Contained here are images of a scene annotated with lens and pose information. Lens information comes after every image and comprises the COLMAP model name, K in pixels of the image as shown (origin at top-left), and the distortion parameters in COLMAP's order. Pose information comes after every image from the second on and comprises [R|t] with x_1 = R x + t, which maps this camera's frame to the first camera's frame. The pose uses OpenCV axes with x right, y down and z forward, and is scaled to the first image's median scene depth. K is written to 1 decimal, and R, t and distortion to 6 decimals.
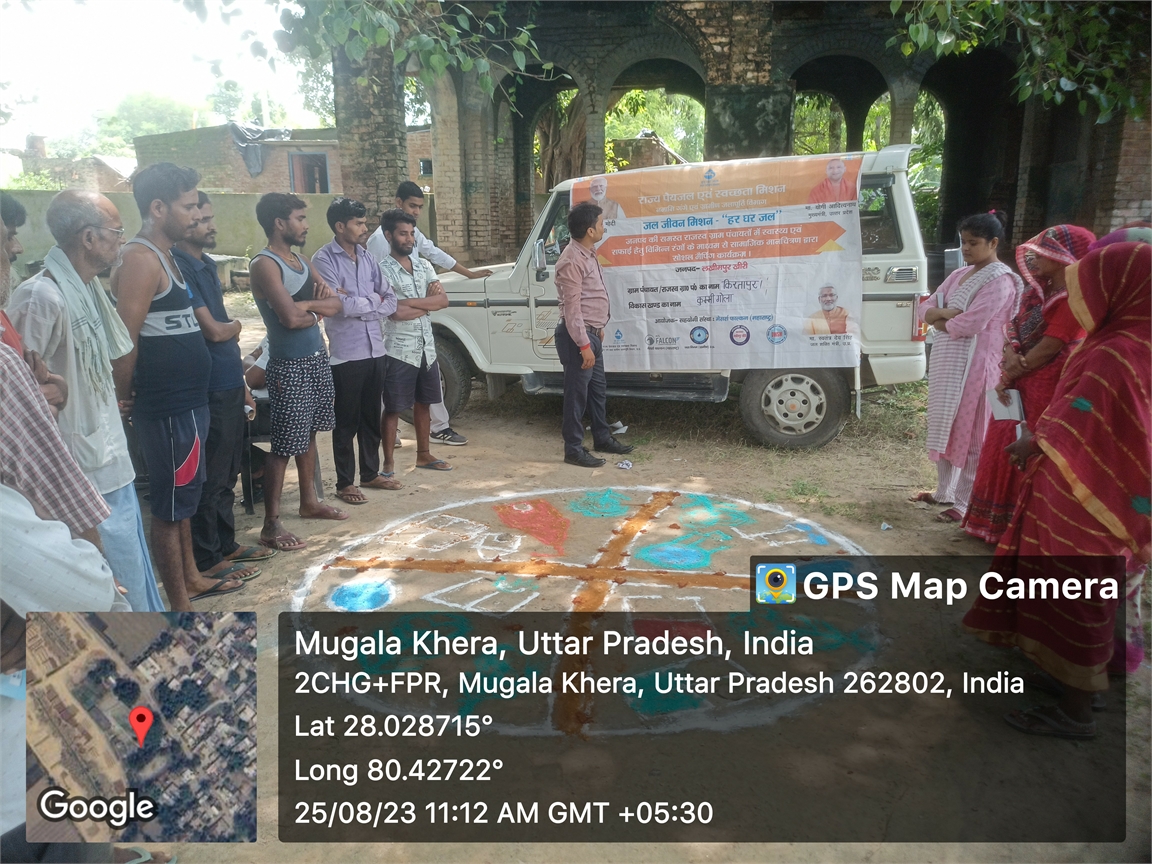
lens RADIAL K [[863.4, 0, 576.0], [0, 863.4, 432.0], [0, 0, 1]] dist [0.024411, -0.037017]
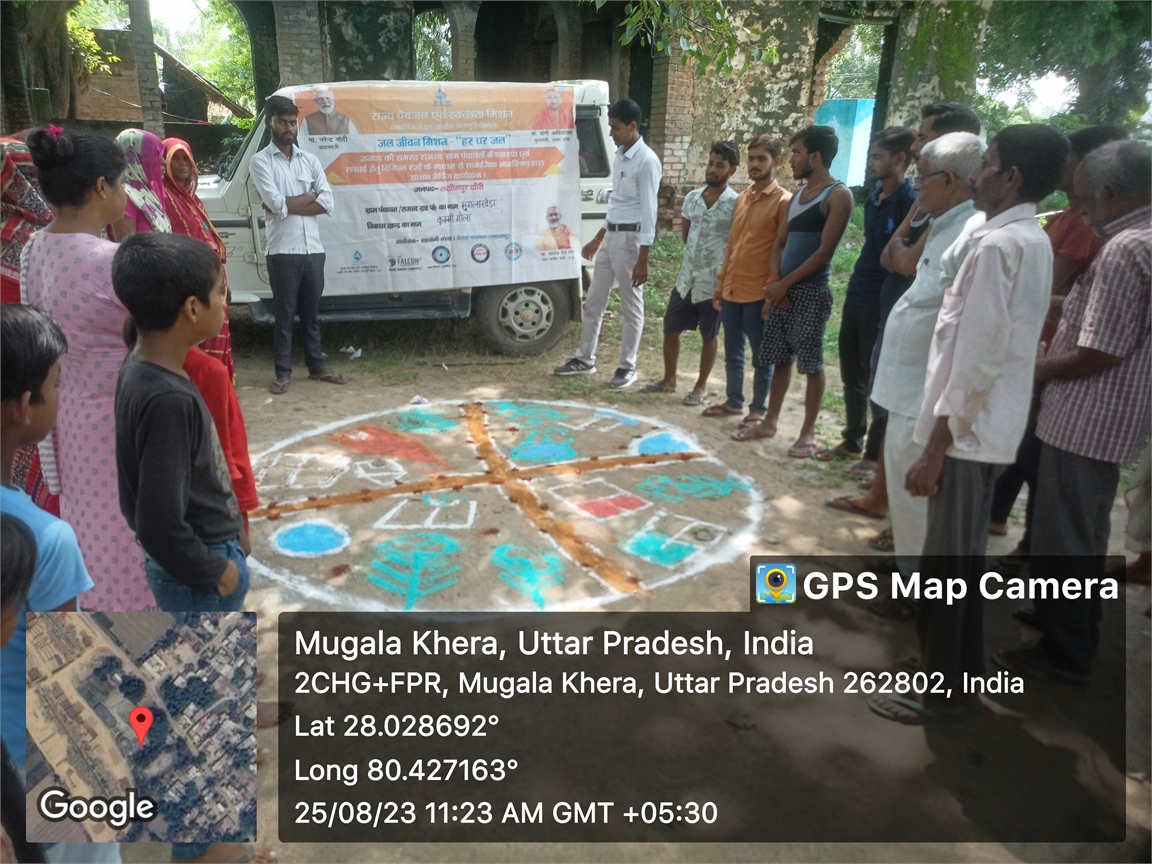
lens RADIAL K [[860.0, 0, 578.2], [0, 860.0, 420.5], [0, 0, 1]] dist [0.080934, -0.127242]
pose [[0.818259, -0.140164, 0.557500, -0.333500], [0.097218, 0.989591, 0.106109, -0.008873], [-0.566569, -0.032625, 0.823368, 0.046923]]
